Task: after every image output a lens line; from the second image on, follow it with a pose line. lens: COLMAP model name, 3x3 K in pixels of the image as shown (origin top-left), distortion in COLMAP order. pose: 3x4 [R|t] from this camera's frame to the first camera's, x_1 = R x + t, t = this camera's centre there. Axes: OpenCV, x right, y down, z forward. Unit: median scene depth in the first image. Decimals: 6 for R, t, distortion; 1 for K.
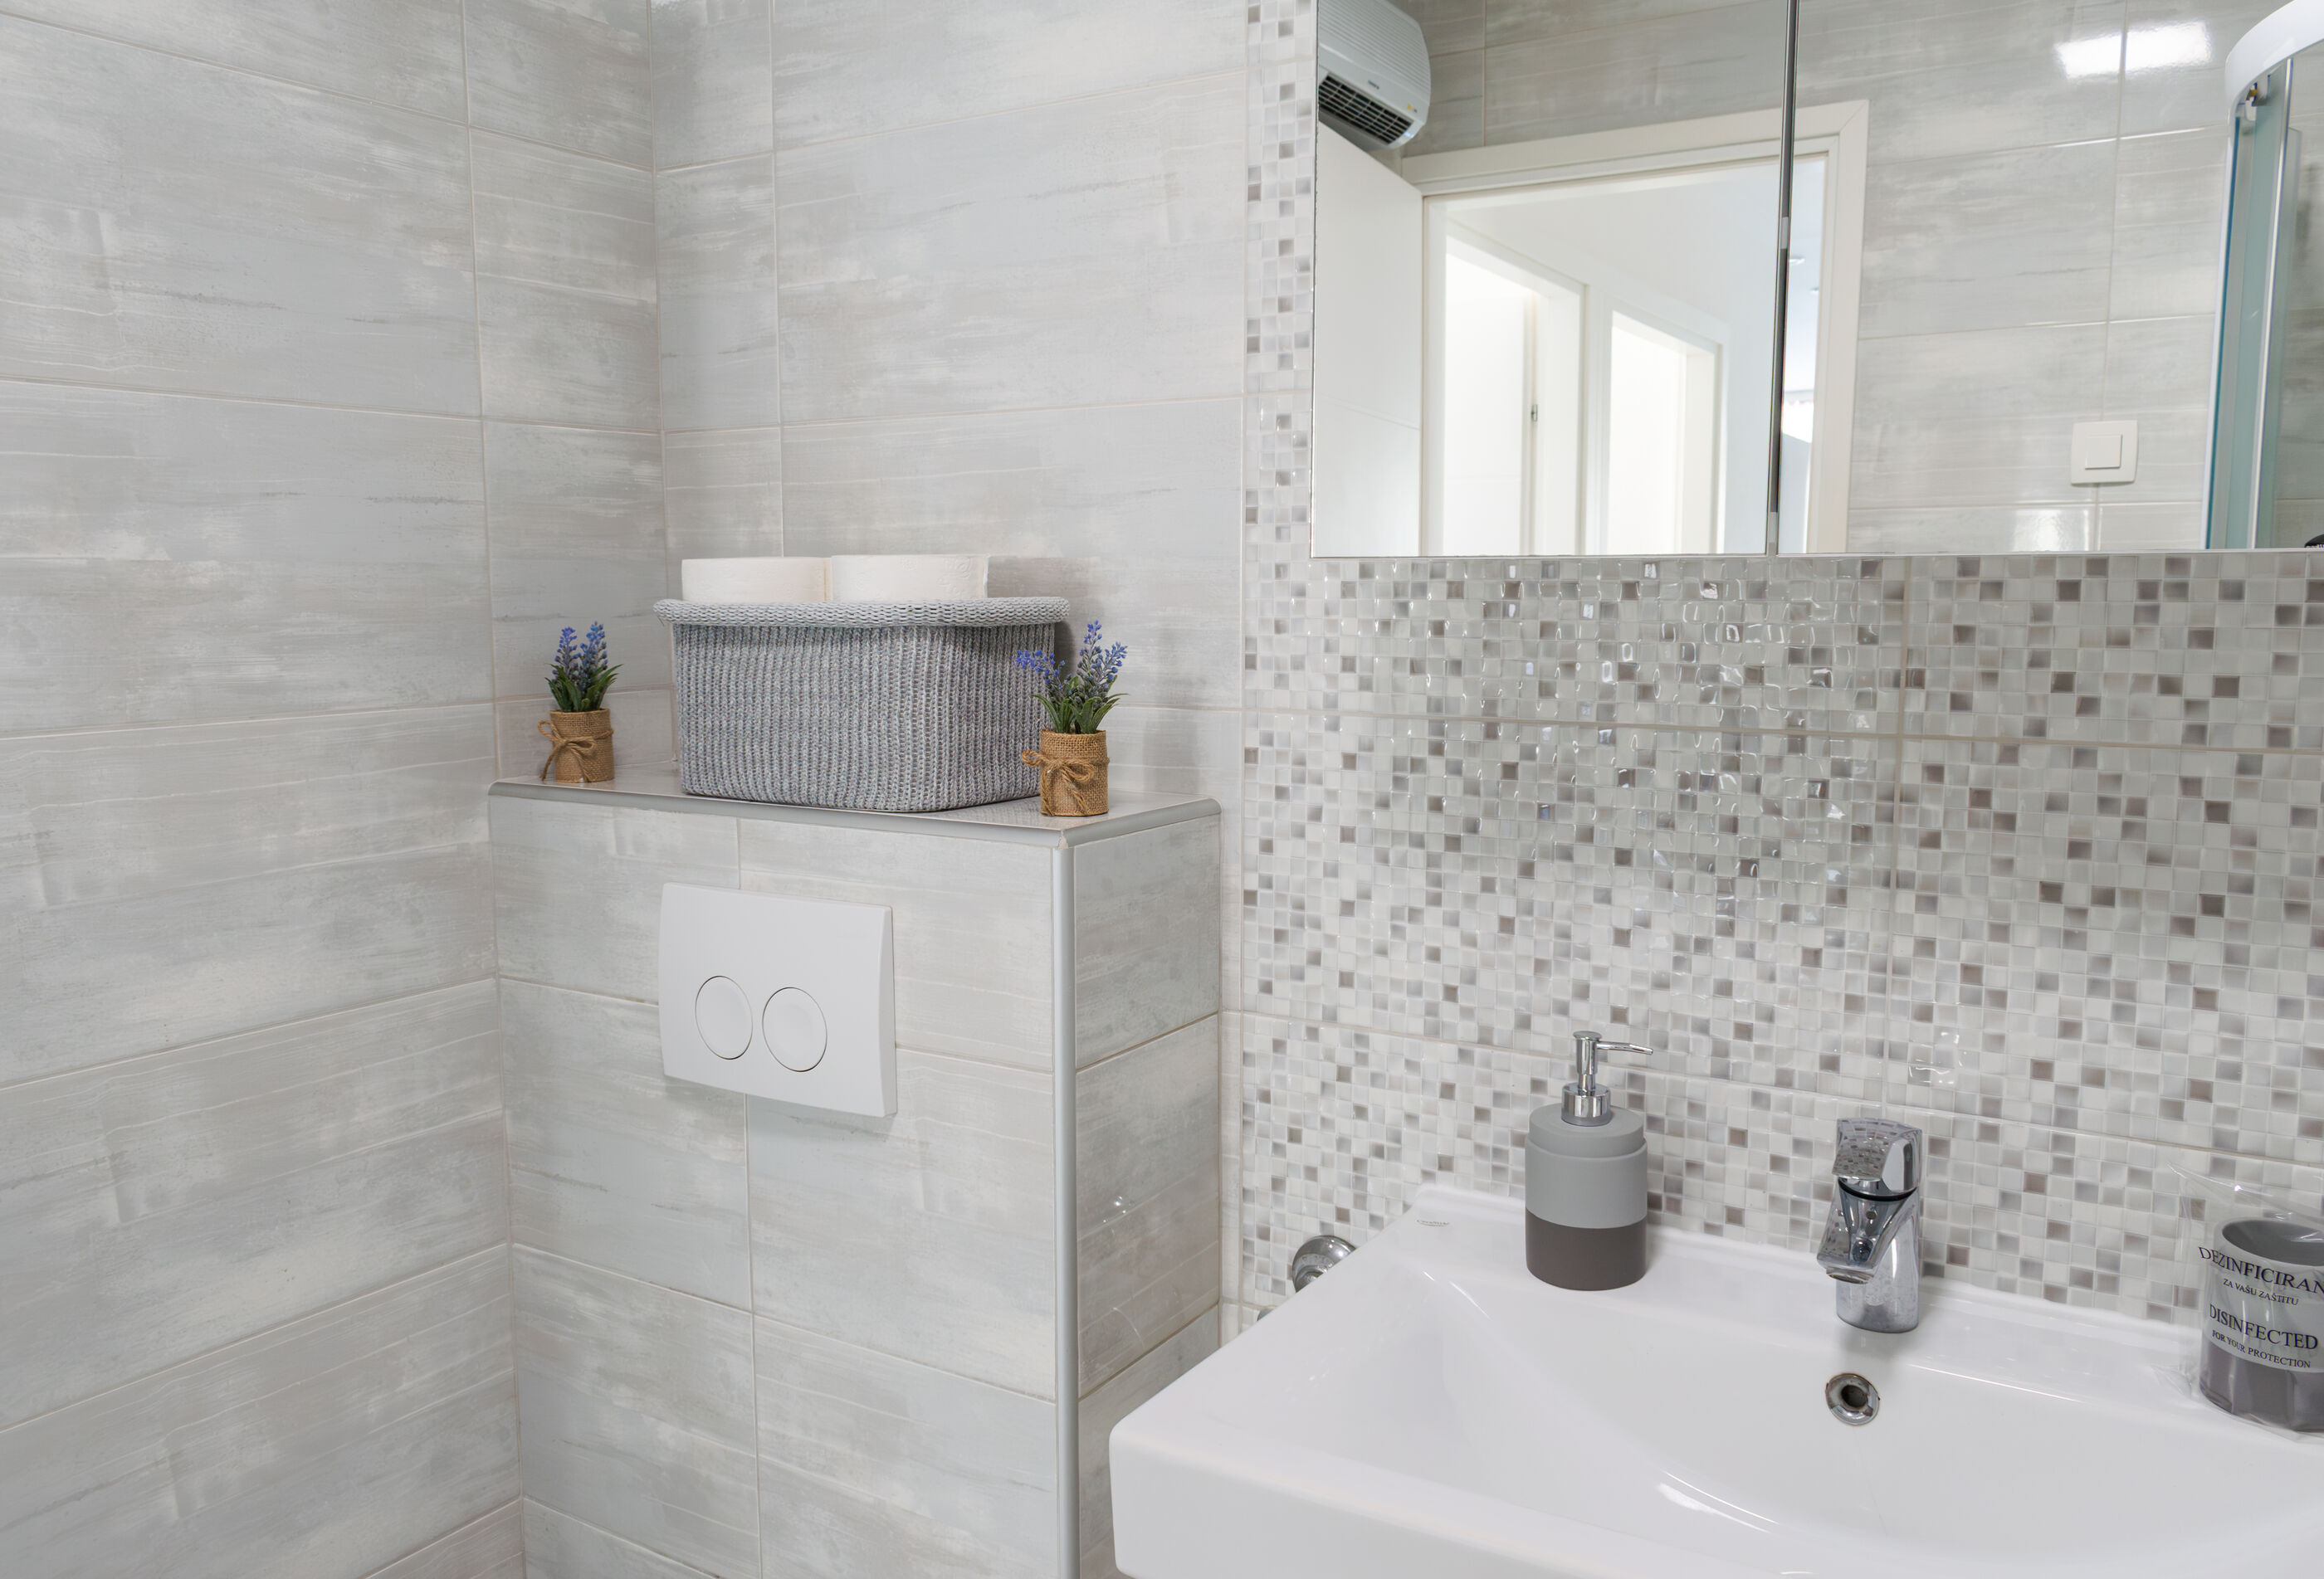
lens RADIAL K [[1825.6, 0, 1162.0], [0, 1825.6, 789.5], [0, 0, 1]] dist [0.006067, -0.000375]
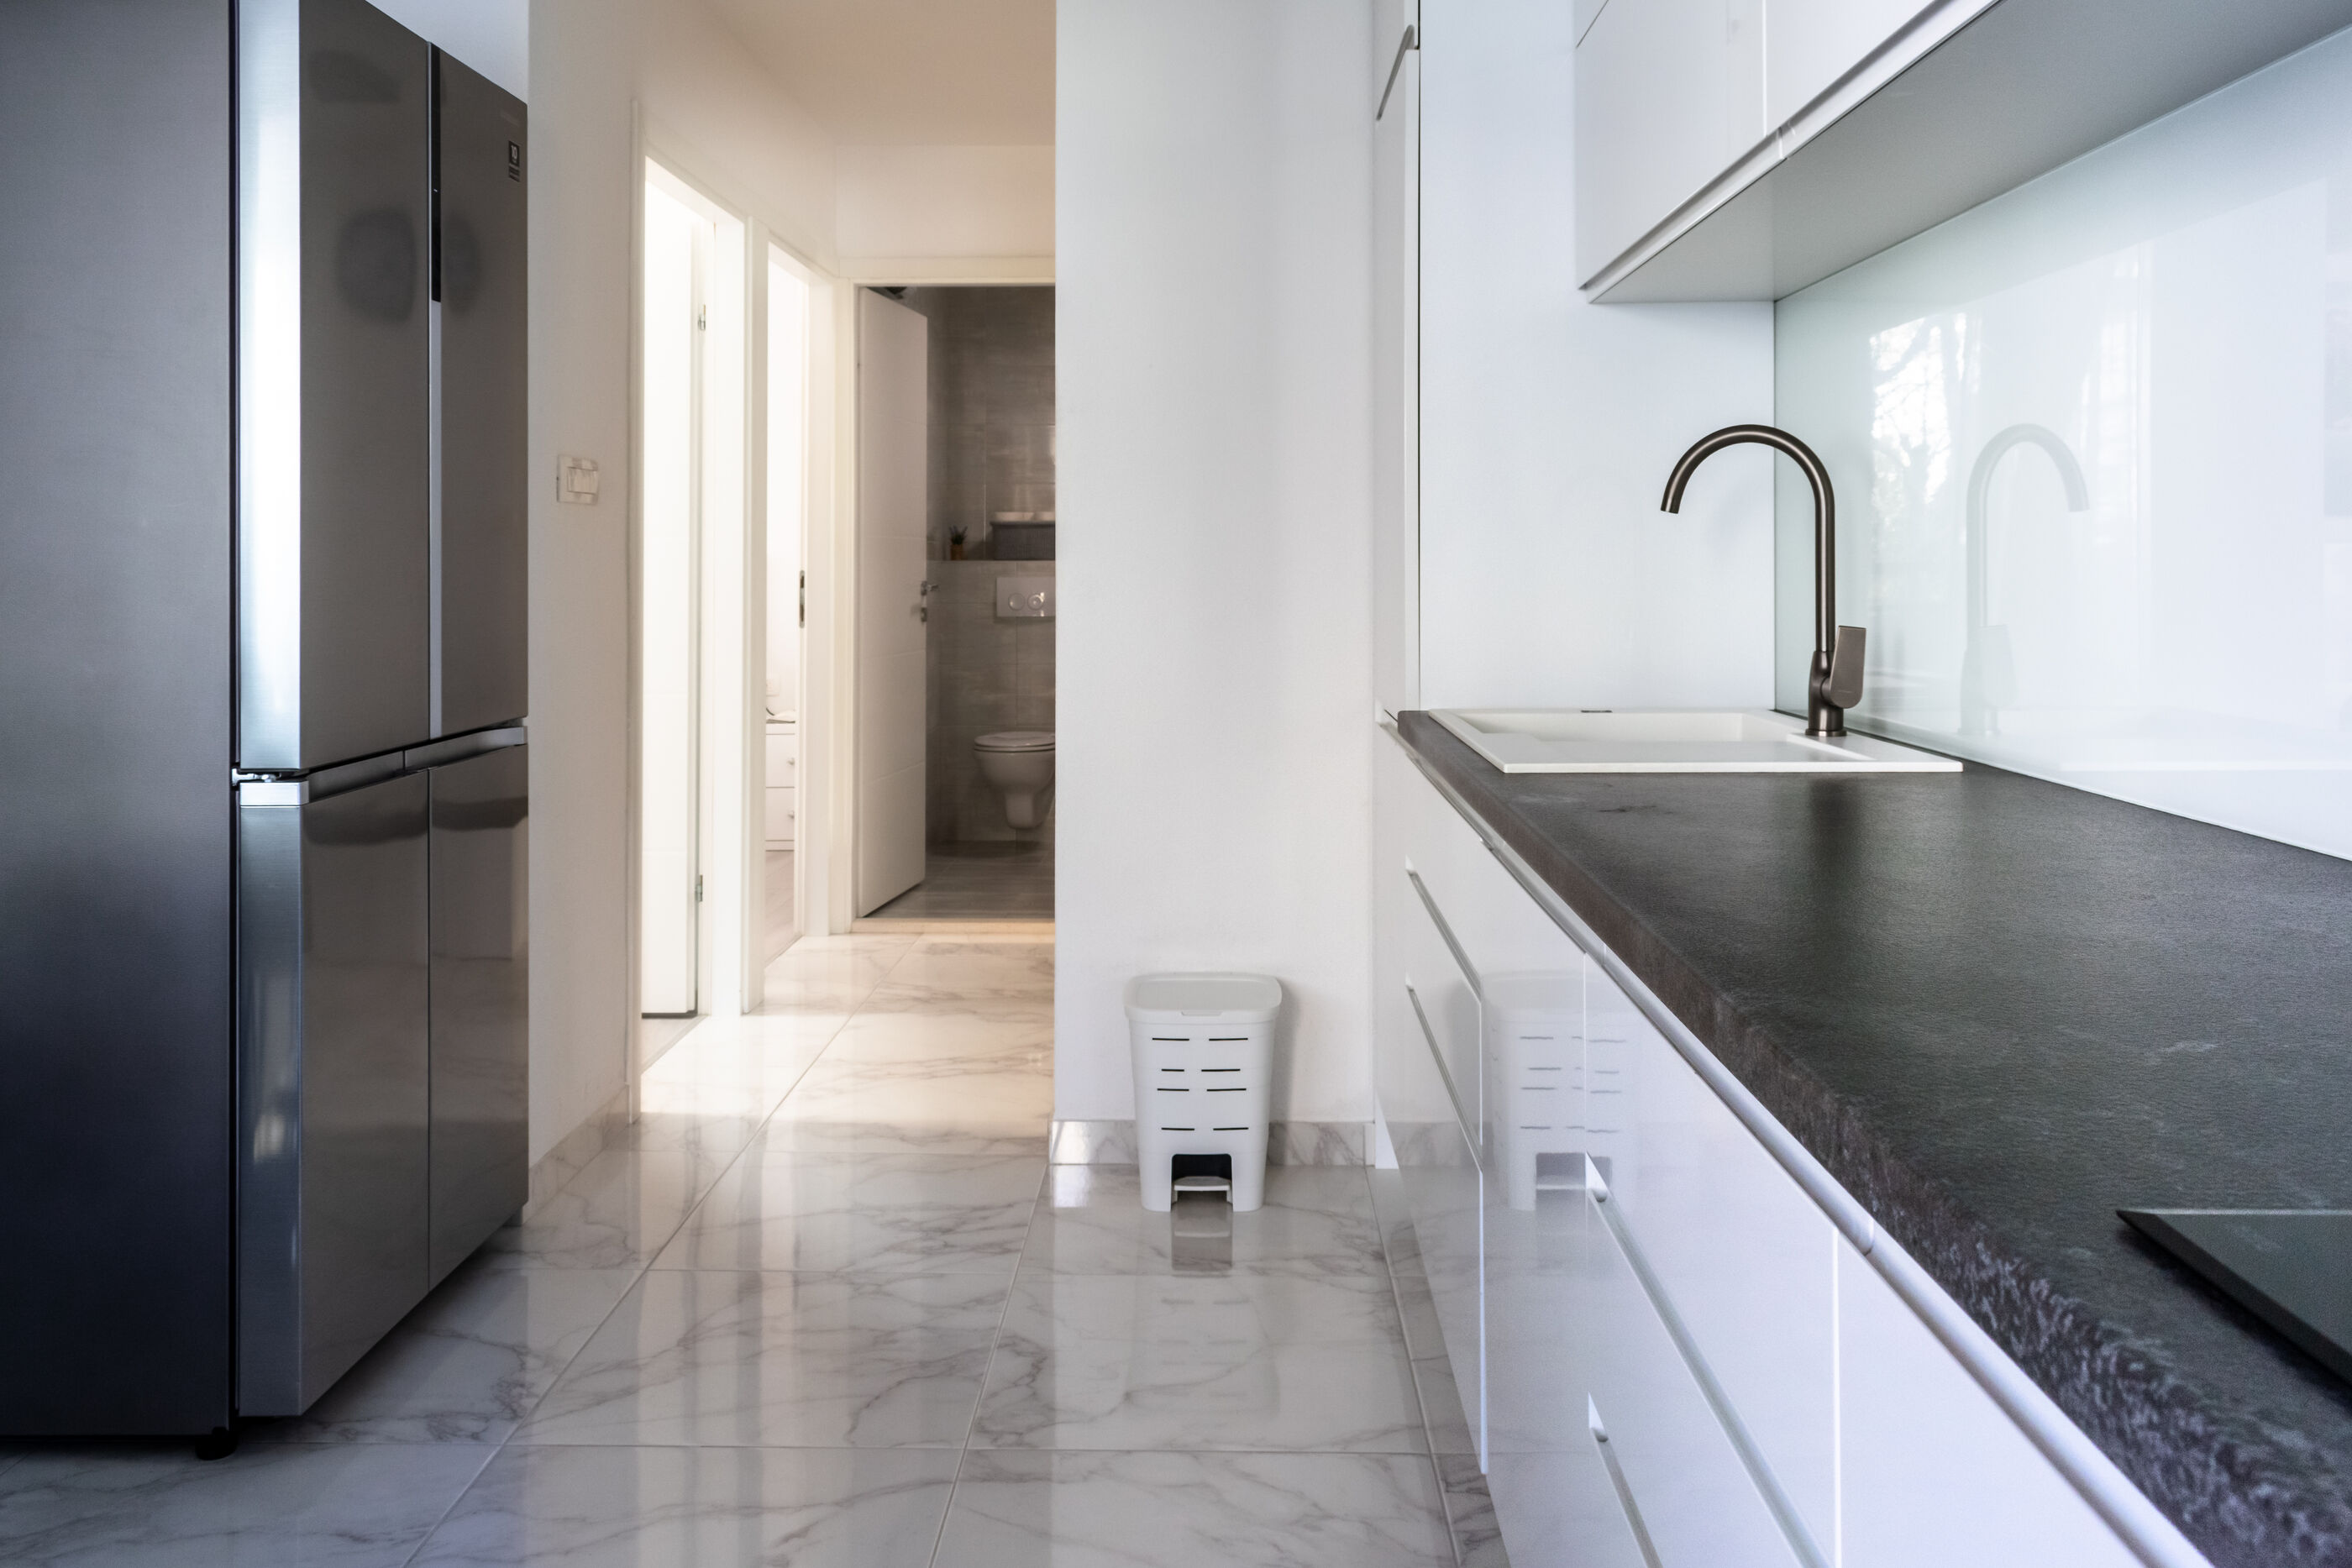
lens RADIAL K [[1789.6, 0, 1176.0], [0, 1789.6, 784.0], [0, 0, 1]] dist [0.005232, -0.001560]
pose [[0.865403, -0.060711, 0.497385, -2.356038], [0.057531, 0.998107, 0.021730, 0.546114], [-0.497763, 0.009811, 0.867258, -3.535640]]
